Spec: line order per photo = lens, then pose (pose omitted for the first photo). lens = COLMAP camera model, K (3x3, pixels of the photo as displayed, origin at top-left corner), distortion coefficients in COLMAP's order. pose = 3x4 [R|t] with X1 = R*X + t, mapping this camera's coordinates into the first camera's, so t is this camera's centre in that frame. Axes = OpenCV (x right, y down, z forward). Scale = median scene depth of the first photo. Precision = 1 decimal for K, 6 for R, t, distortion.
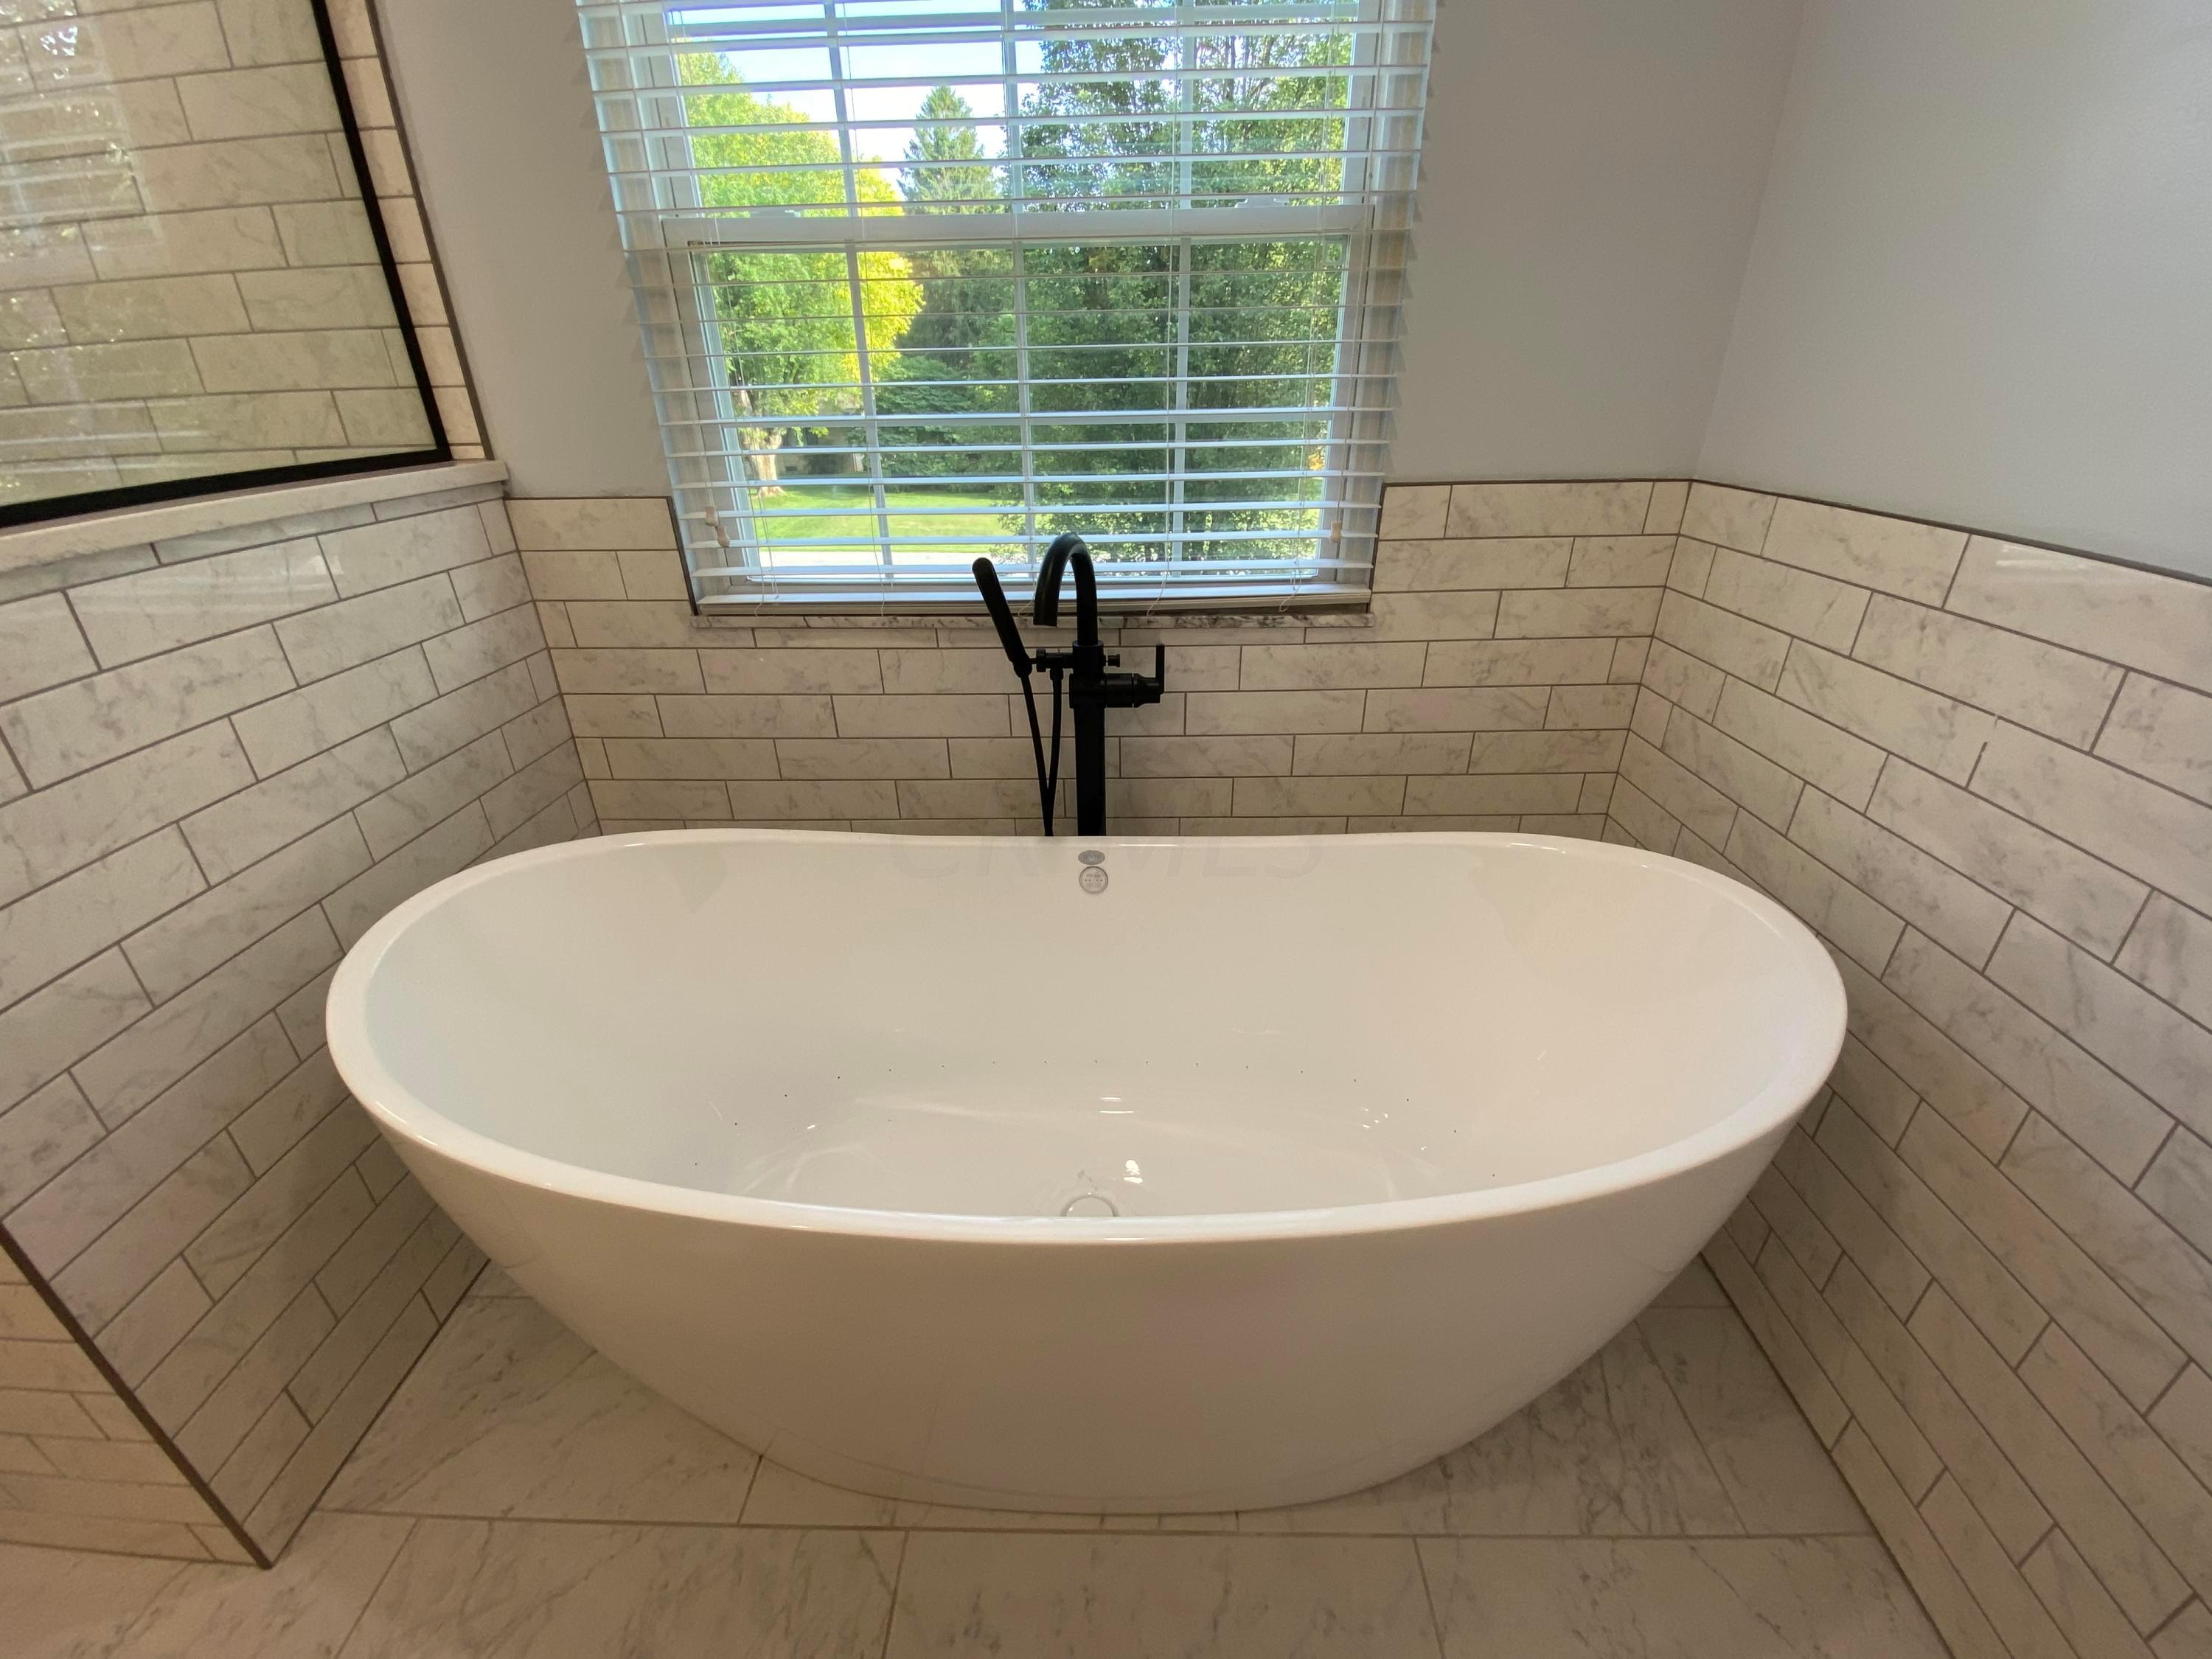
lens RADIAL K [[897.9, 0, 1113.2], [0, 897.9, 829.1], [0, 0, 1]] dist [0.027517, -0.024406]
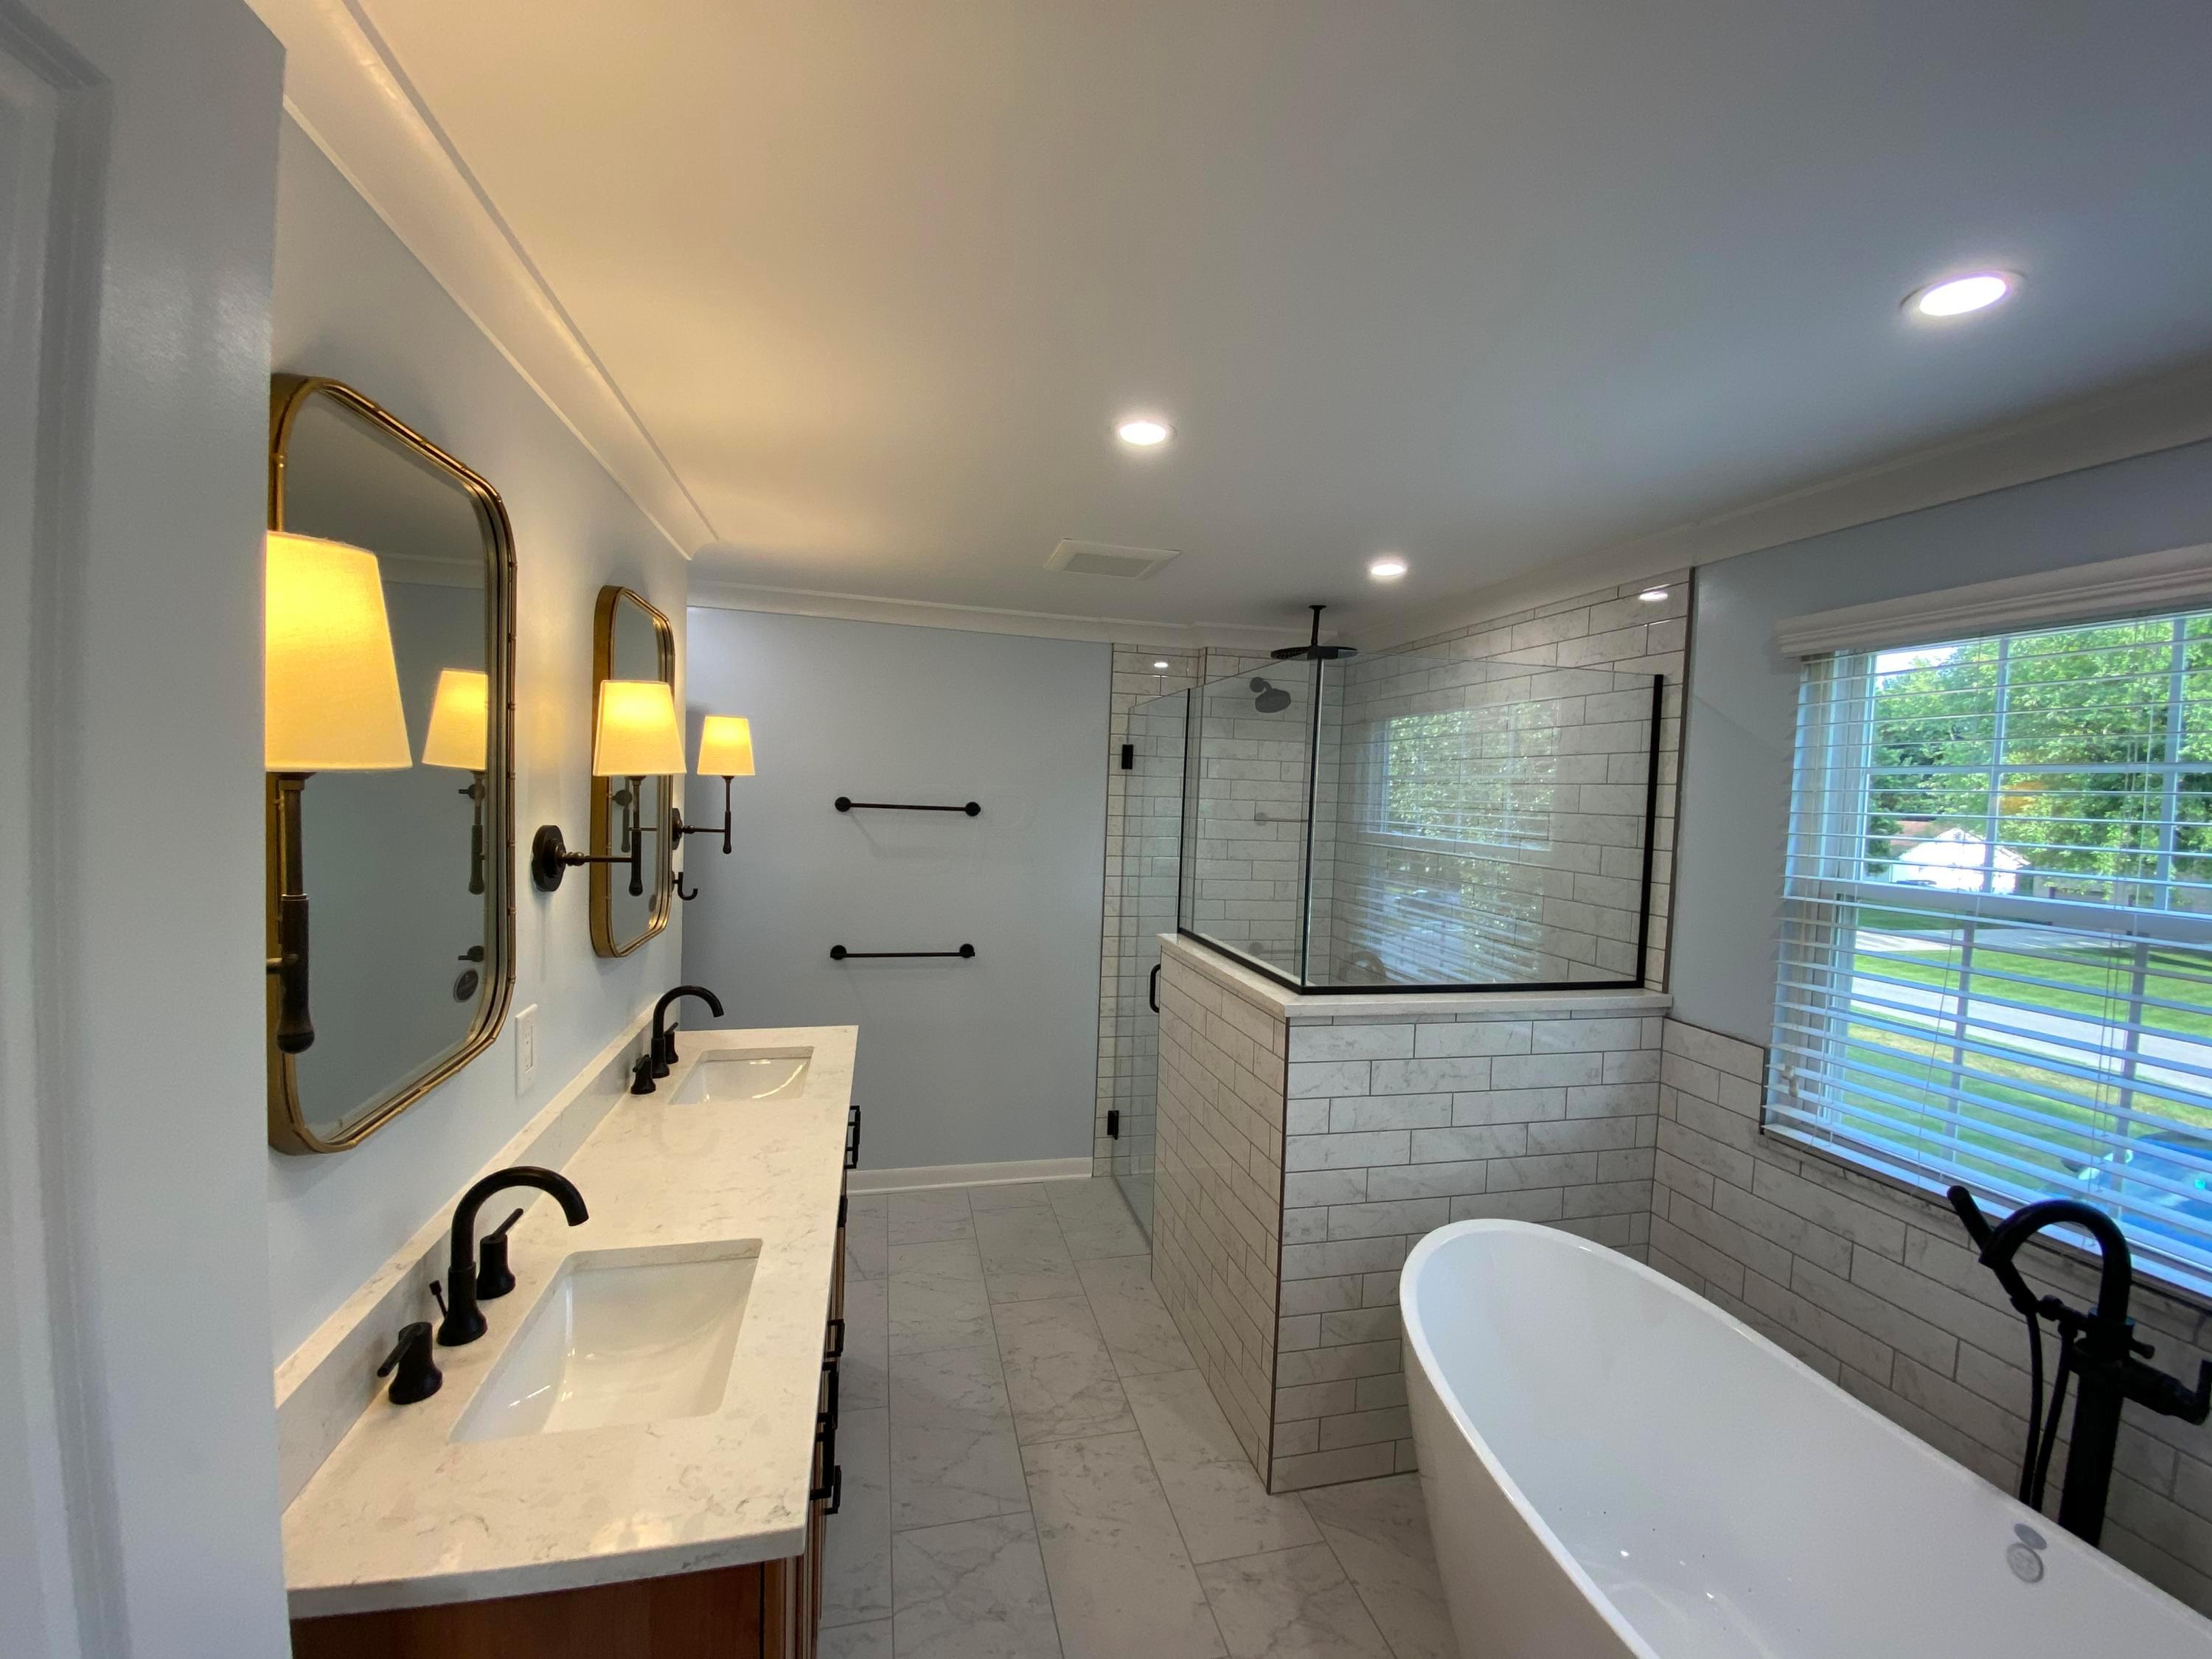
lens RADIAL K [[897.9, 0, 1113.2], [0, 897.9, 829.1], [0, 0, 1]] dist [0.027517, -0.024406]
pose [[0.256022, 0.061638, -0.964704, 0.569979], [-0.462963, 0.883888, -0.066391, -0.117616], [0.848598, 0.463620, 0.254831, -0.345710]]
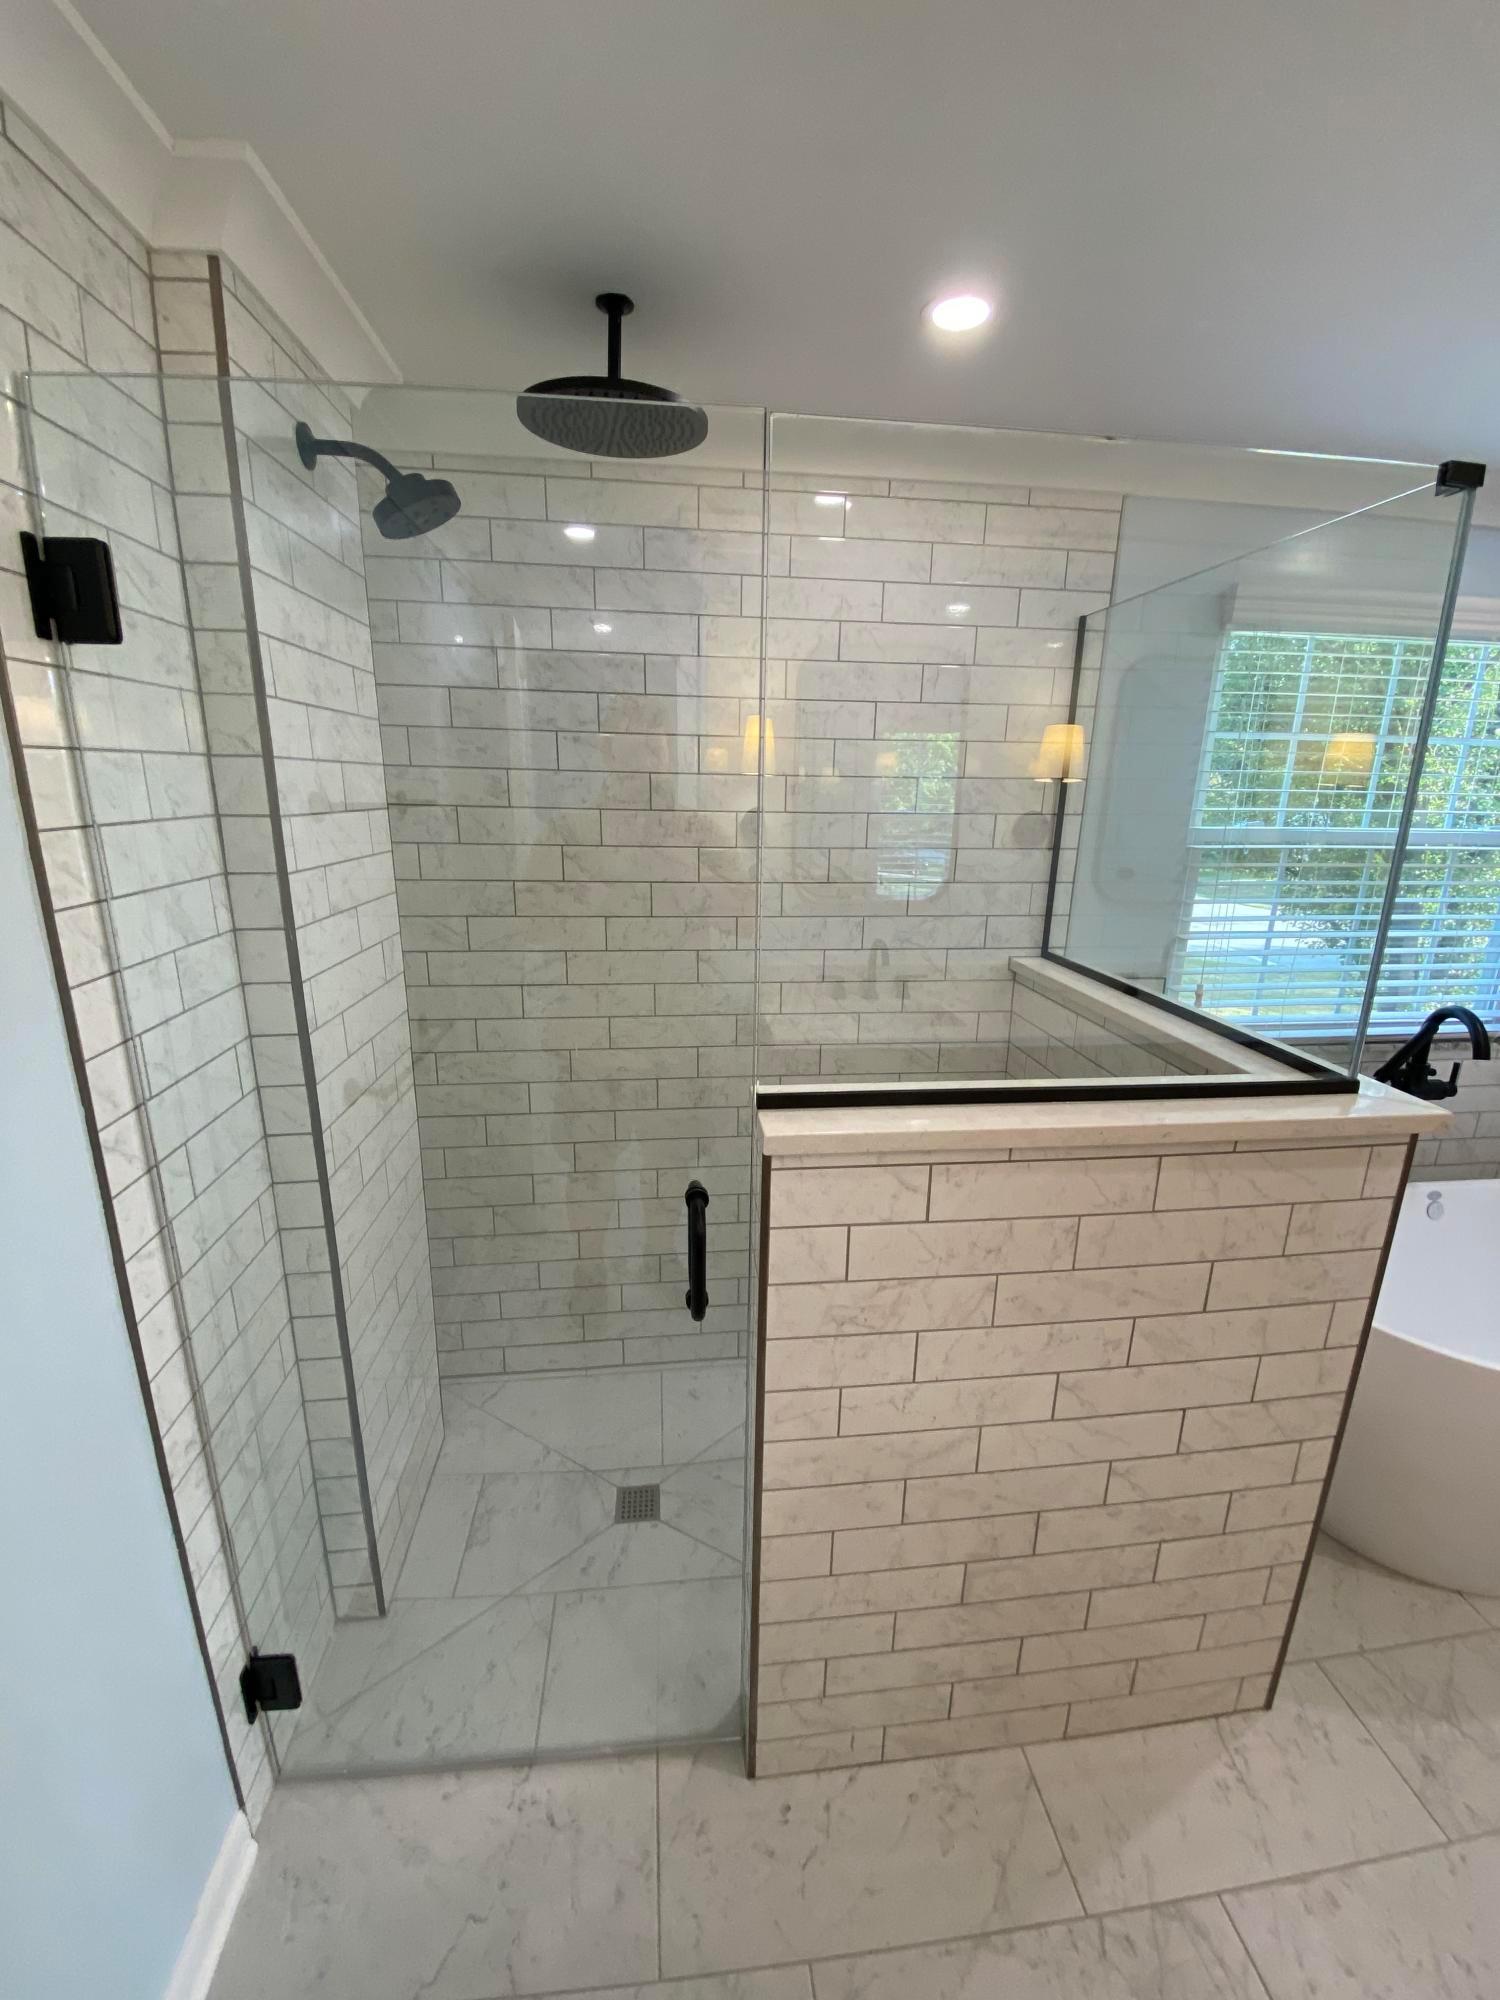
lens RADIAL K [[811.8, 0, 745.7], [0, 811.8, 1004.0], [0, 0, 1]] dist [0.027517, -0.024406]
pose [[0.992402, -0.005995, 0.122893, -1.517103], [0.029560, 0.981175, -0.190843, -0.067207], [-0.119436, 0.193025, 0.973897, -0.333164]]
